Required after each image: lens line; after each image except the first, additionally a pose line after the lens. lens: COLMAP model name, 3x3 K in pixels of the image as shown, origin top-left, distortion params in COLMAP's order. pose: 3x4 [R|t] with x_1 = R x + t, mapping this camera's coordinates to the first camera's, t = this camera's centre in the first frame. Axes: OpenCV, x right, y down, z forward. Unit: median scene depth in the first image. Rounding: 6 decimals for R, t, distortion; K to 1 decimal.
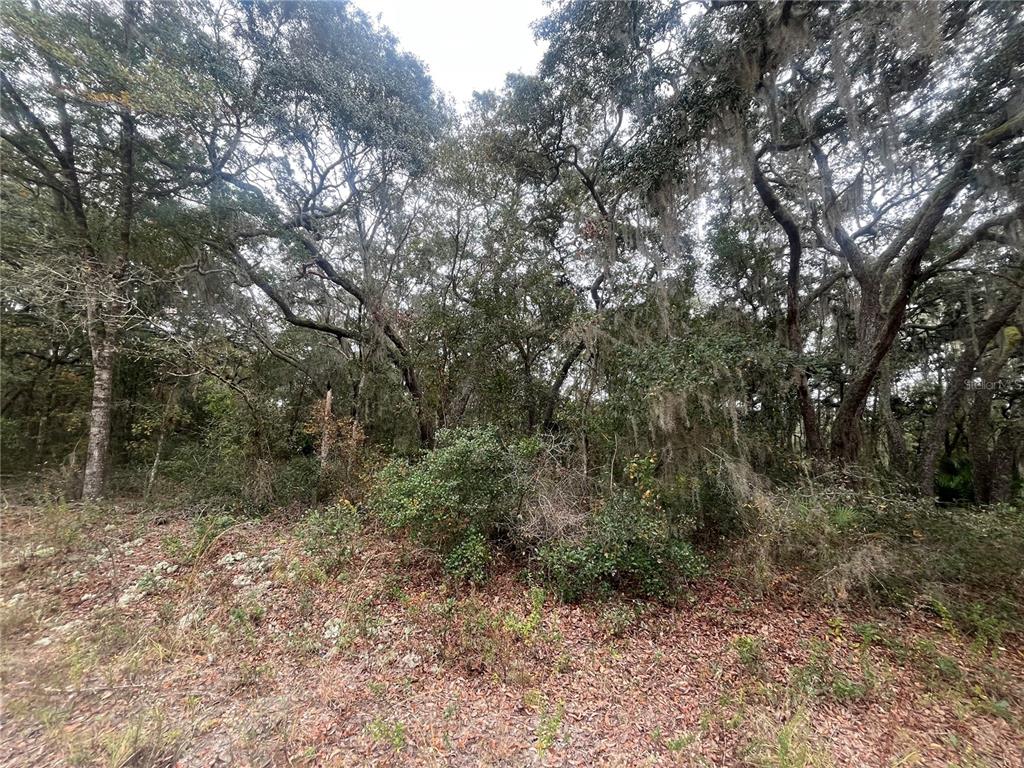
lens RADIAL K [[418.8, 0, 503.1], [0, 418.8, 381.3], [0, 0, 1]] dist [-0.001904, 0.000093]
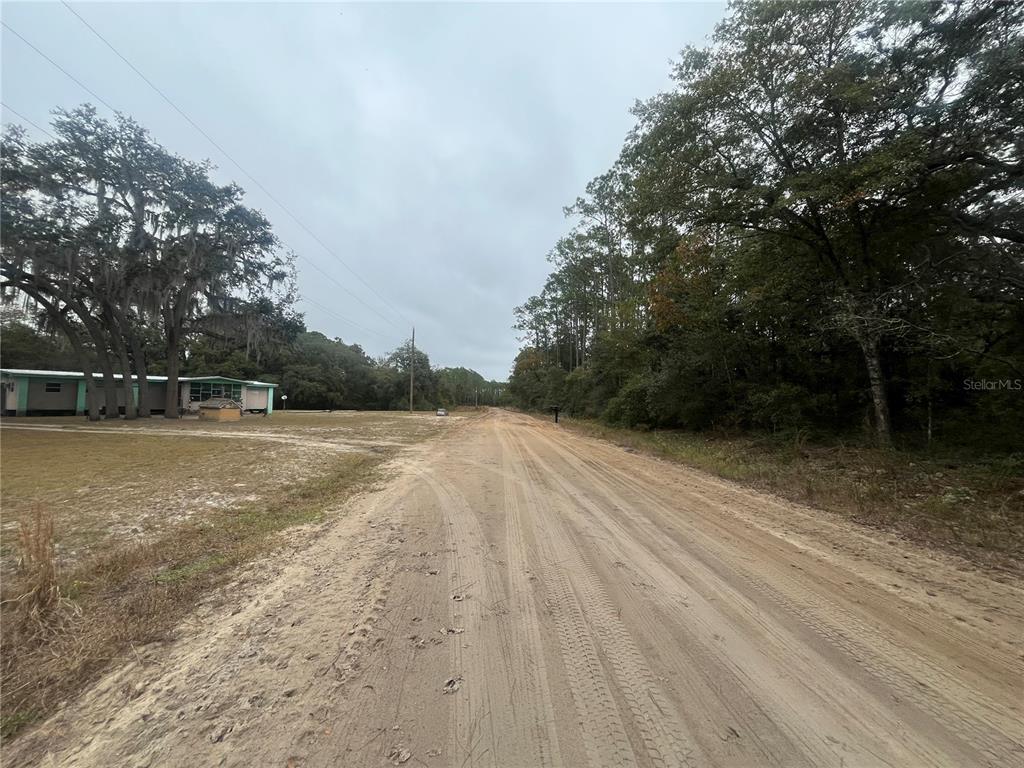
lens RADIAL K [[418.8, 0, 506.7], [0, 418.8, 375.2], [0, 0, 1]] dist [-0.001904, 0.000093]
pose [[0.129455, -0.106685, -0.985829, 0.269709], [0.162608, 0.983020, -0.085028, -0.051984], [0.978162, -0.149296, 0.144605, -0.422563]]
